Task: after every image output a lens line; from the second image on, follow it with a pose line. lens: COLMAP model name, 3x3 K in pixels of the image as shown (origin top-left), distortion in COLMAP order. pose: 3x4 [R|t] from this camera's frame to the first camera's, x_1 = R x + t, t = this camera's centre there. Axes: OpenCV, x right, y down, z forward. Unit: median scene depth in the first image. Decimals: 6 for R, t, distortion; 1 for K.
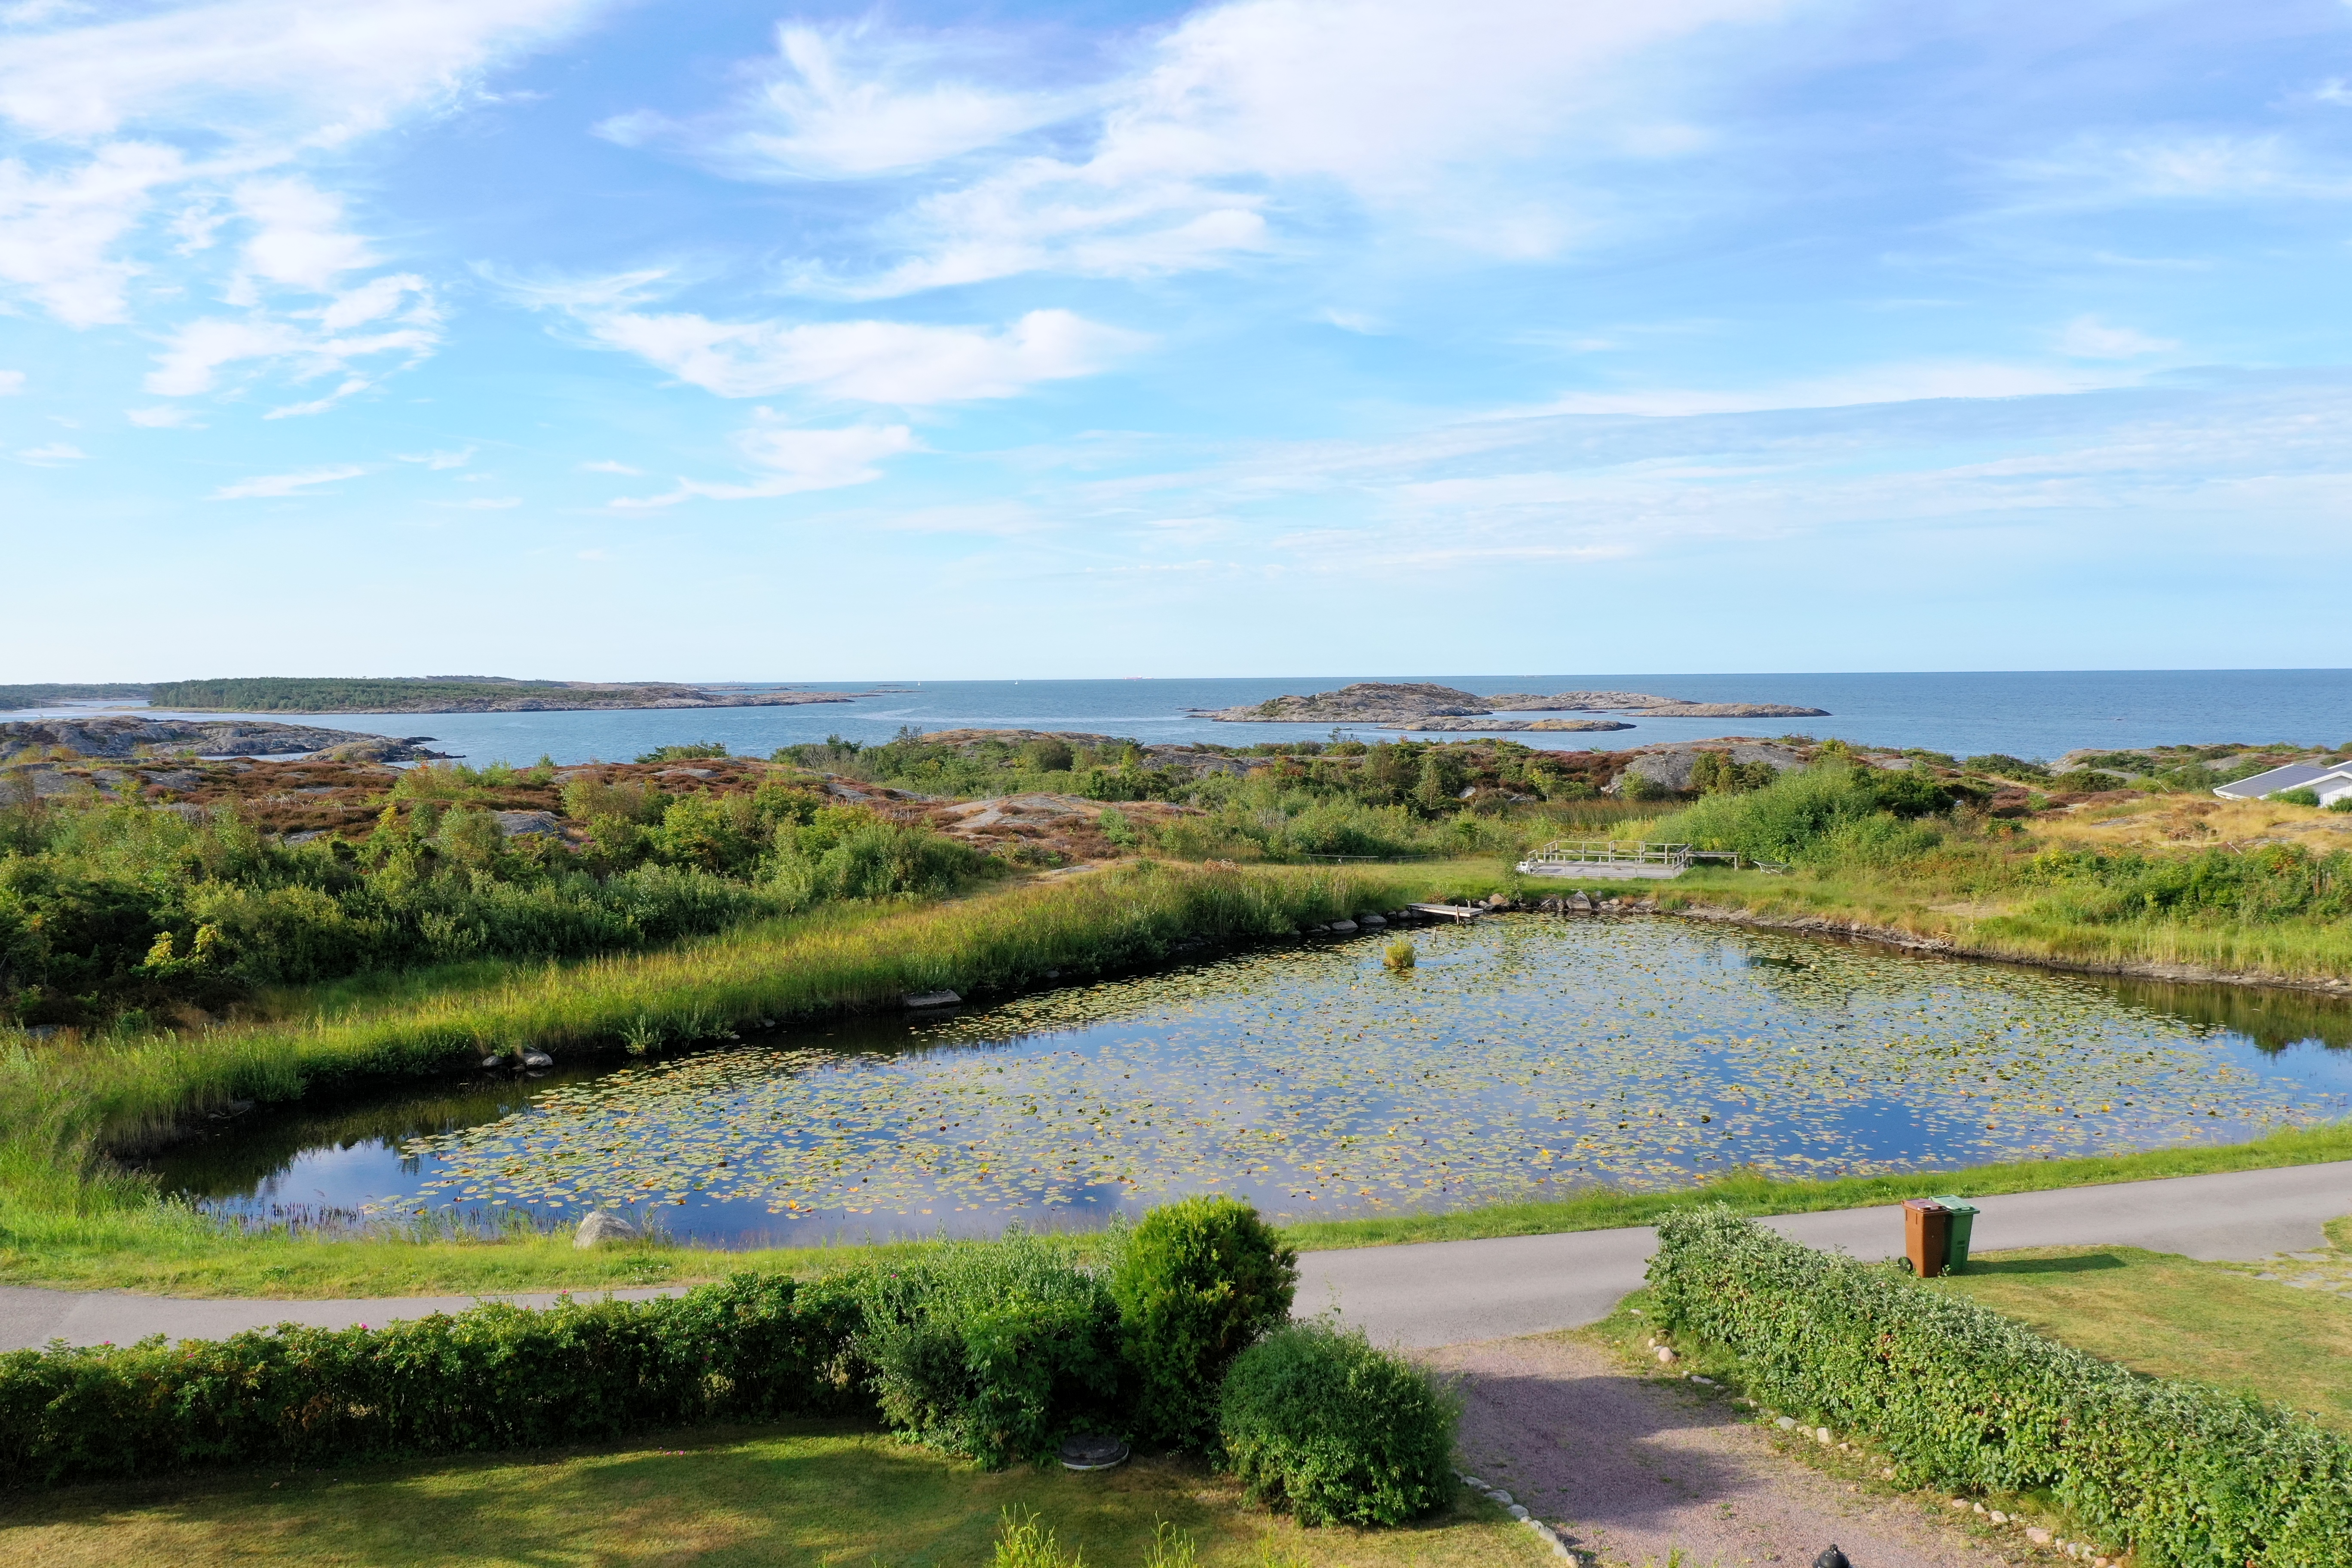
lens RADIAL K [[1809.9, 0, 1176.0], [0, 1809.9, 784.0], [0, 0, 1]] dist [-0.012653, 0.007278]
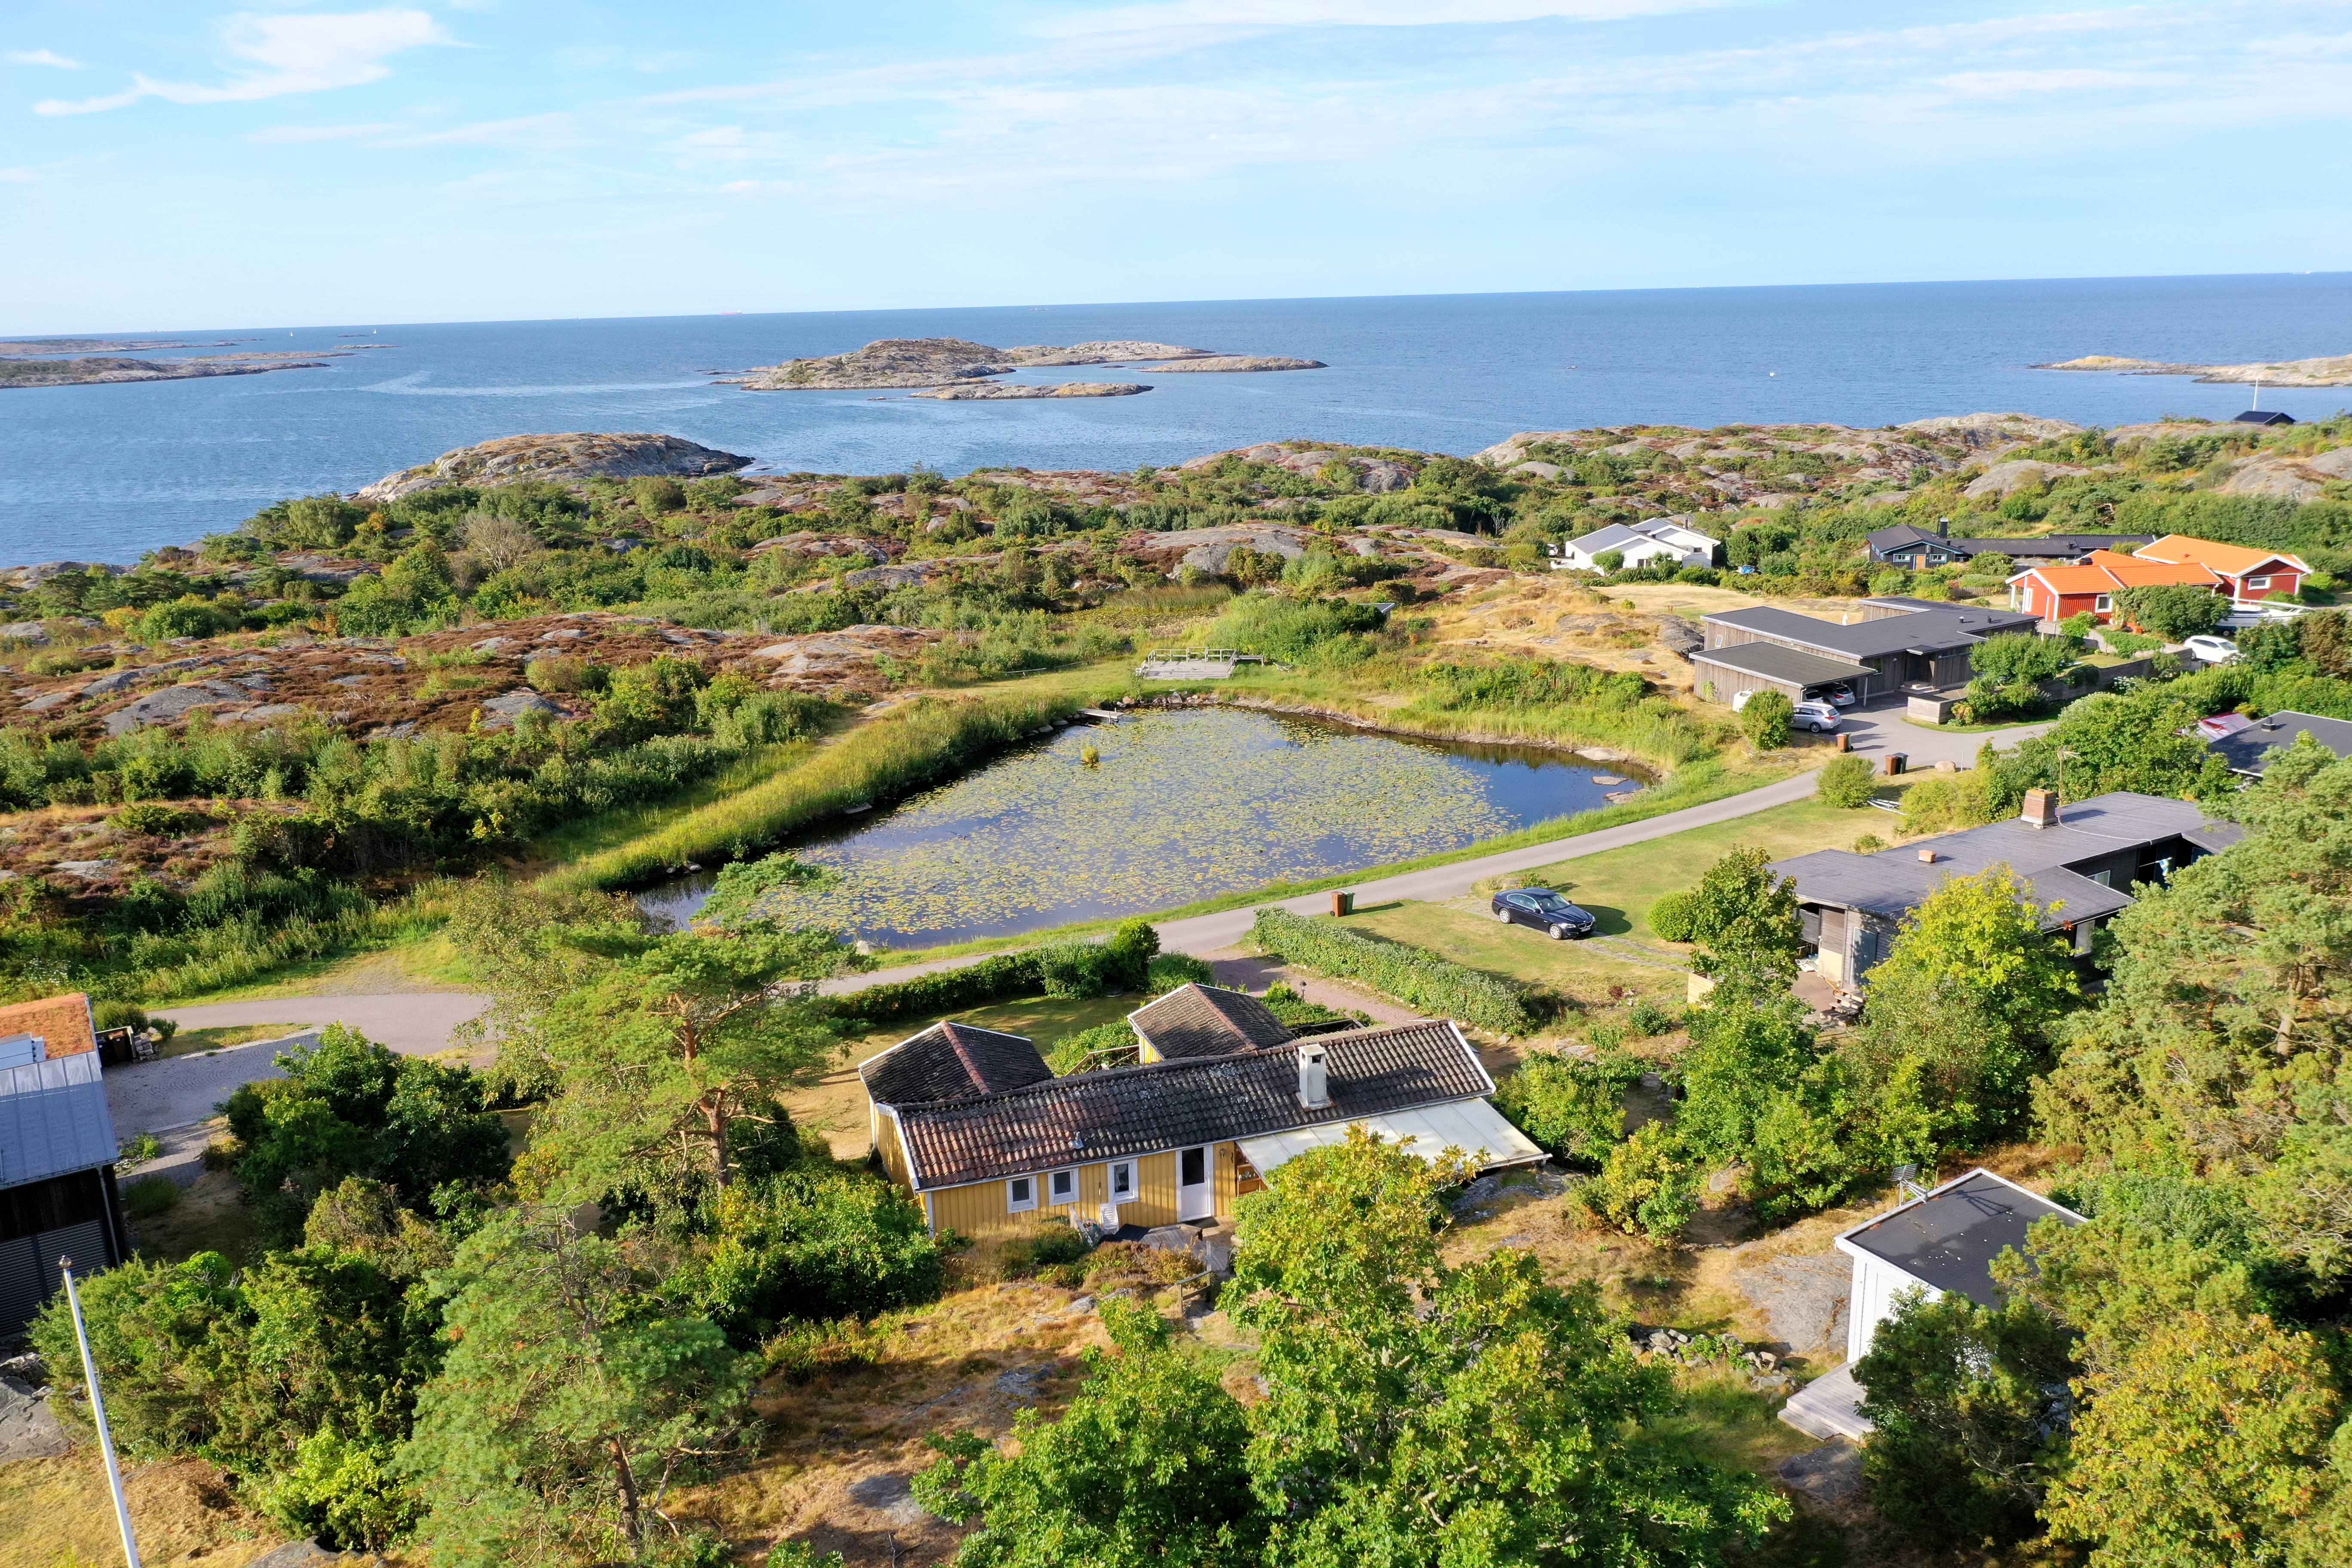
lens RADIAL K [[1809.9, 0, 1176.0], [0, 1809.9, 784.0], [0, 0, 1]] dist [-0.012653, 0.007278]
pose [[0.964801, -0.080862, 0.250239, -0.231012], [0.030020, 0.979198, 0.200675, -0.220542], [-0.261261, -0.186100, 0.947159, -0.690924]]
